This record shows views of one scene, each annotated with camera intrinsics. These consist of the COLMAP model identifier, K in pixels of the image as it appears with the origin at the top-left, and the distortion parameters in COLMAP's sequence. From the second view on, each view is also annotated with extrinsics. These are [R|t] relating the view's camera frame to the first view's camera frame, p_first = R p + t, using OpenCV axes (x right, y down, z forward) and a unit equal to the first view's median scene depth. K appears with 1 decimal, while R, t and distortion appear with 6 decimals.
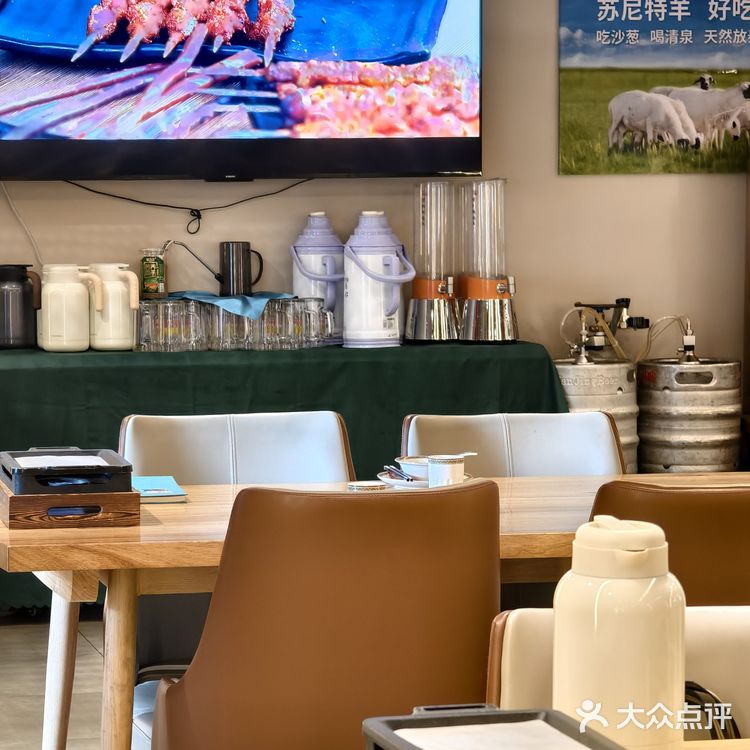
lens RADIAL K [[3367.1, 0, 375.1], [0, 3367.1, 375.3], [0, 0, 1]] dist [0.250915, 0.000000]
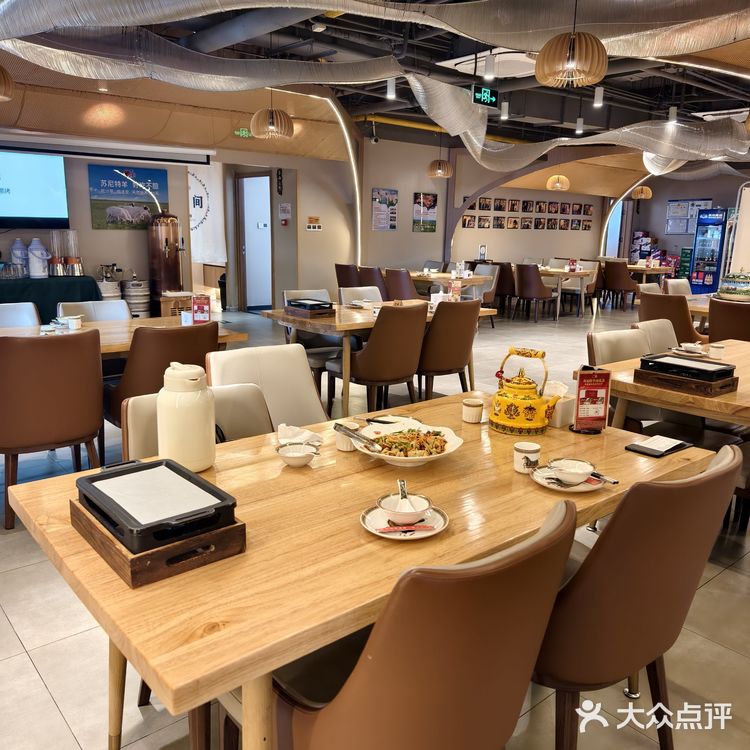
lens RADIAL K [[683.4, 0, 380.1], [0, 683.4, 366.9], [0, 0, 1]] dist [0.022069, 0.000000]
pose [[0.894371, -0.071435, 0.441585, -0.006105], [0.013634, 0.991061, 0.132711, -0.006622], [-0.447118, -0.112672, 0.887350, 0.197165]]
